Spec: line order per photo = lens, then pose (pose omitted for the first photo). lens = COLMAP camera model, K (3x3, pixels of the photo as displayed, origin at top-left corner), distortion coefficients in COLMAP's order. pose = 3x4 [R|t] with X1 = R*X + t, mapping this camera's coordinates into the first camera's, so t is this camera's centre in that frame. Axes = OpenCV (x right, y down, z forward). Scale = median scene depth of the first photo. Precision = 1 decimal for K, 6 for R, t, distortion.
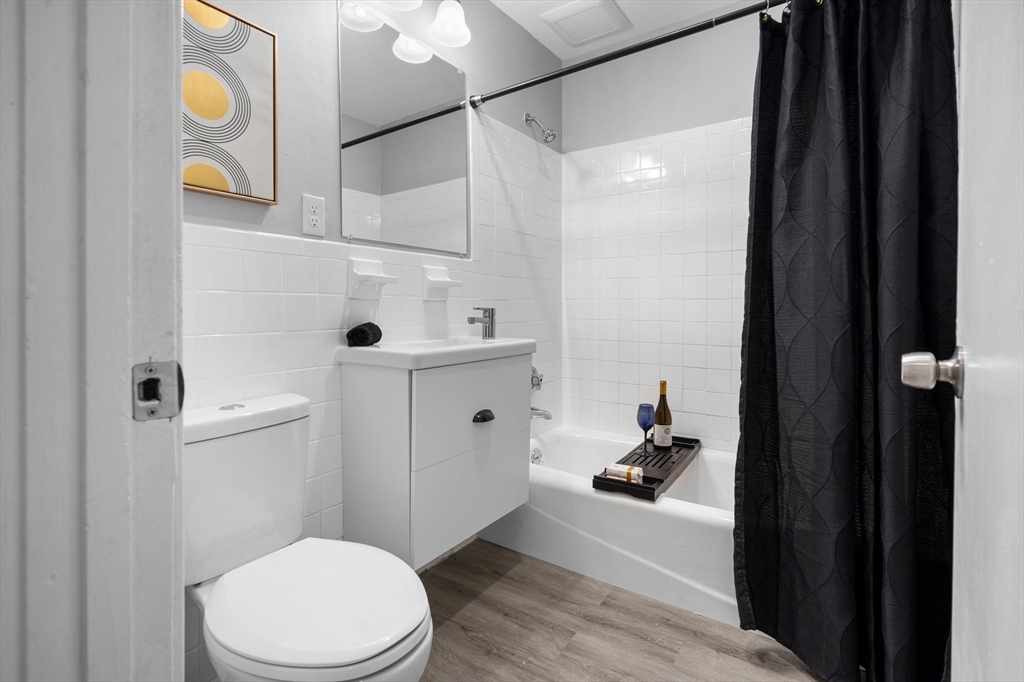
lens RADIAL K [[474.5, 0, 515.1], [0, 474.5, 317.5], [0, 0, 1]] dist [-0.001537, -0.000038]
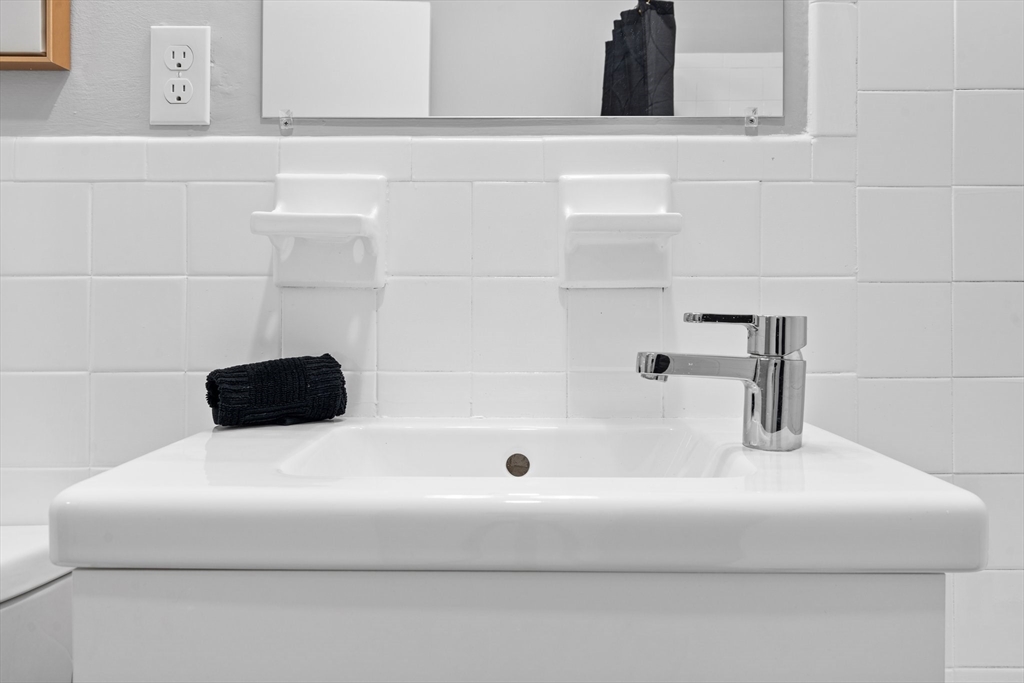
lens RADIAL K [[708.4, 0, 510.3], [0, 708.4, 302.6], [0, 0, 1]] dist [0.003716, 0.000925]
pose [[0.560464, -0.000382, -0.828179, 0.162406], [-0.016245, 0.999802, -0.011455, -0.020375], [0.828020, 0.019873, 0.560347, 0.697525]]
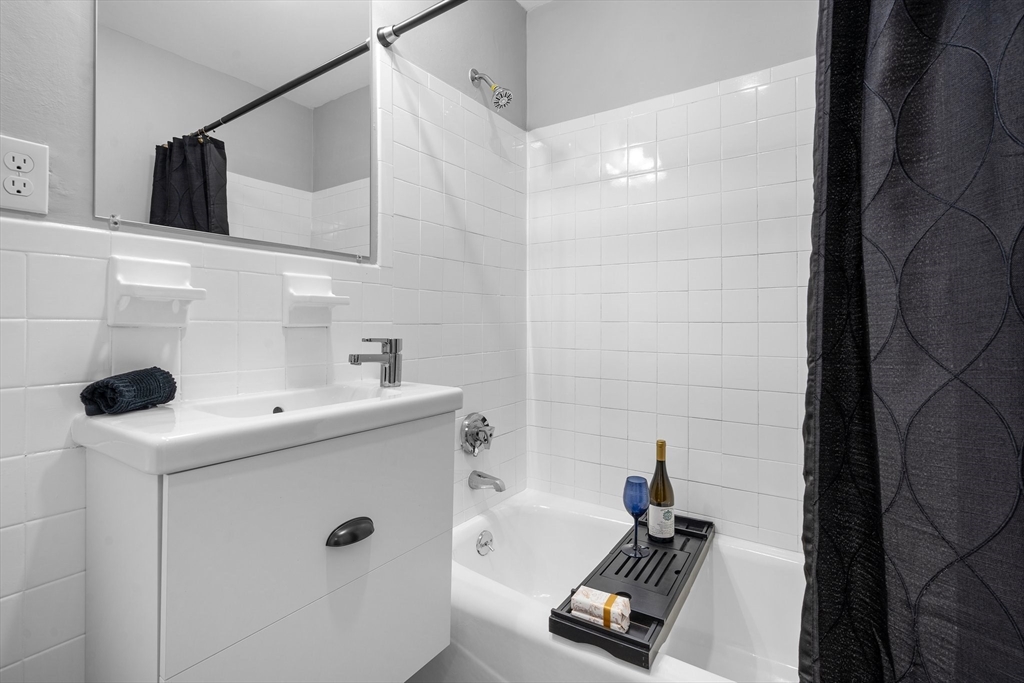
lens RADIAL K [[474.9, 0, 513.2], [0, 474.9, 323.2], [0, 0, 1]] dist [0.000121, 0.000129]
pose [[0.999985, 0.001210, 0.005379, 0.107334], [-0.001082, 0.999720, -0.023650, -0.025687], [-0.005406, 0.023644, 0.999706, 0.354138]]
